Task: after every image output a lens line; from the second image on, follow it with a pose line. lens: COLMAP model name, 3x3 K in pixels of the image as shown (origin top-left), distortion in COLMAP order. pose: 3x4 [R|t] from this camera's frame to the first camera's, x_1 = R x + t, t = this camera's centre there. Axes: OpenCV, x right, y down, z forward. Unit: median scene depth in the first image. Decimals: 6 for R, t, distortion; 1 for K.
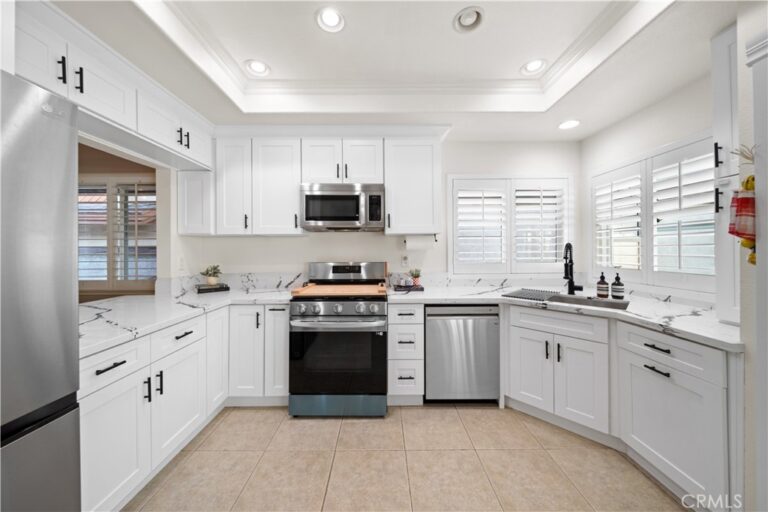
lens RADIAL K [[270.5, 0, 381.4], [0, 270.5, 248.7], [0, 0, 1]] dist [0.000924, -0.000227]
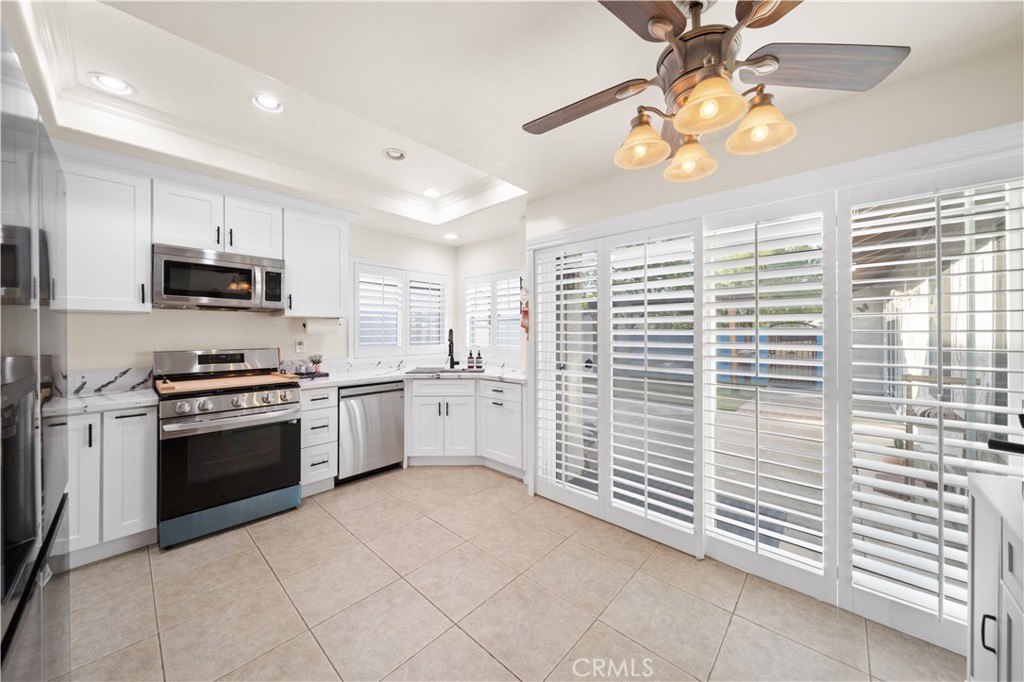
lens RADIAL K [[360.7, 0, 509.5], [0, 360.7, 334.1], [0, 0, 1]] dist [0.000924, -0.000227]
pose [[0.684324, 0.000654, 0.729177, -0.395448], [-0.004307, 0.999986, 0.003146, -0.002367], [-0.729165, -0.005293, 0.684317, -0.409941]]
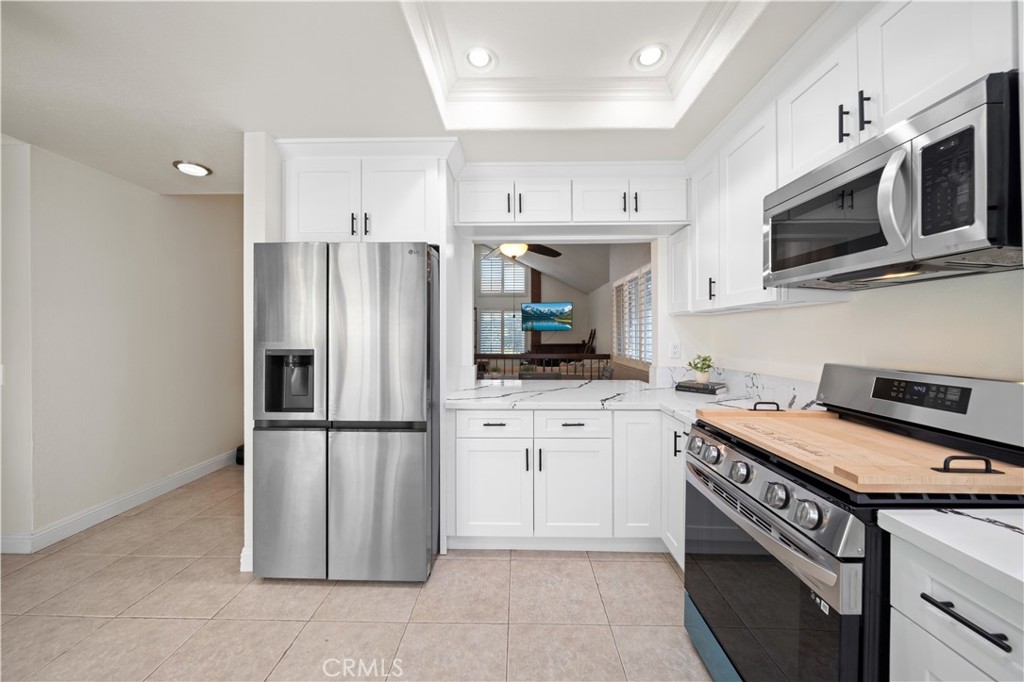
lens RADIAL K [[360.7, 0, 510.1], [0, 360.7, 333.2], [0, 0, 1]] dist [0.000924, -0.000227]
pose [[-0.026492, 0.000573, -0.999649, 0.403919], [0.006402, 0.999979, 0.000404, -0.000198], [0.999629, -0.006389, -0.026495, 0.630560]]
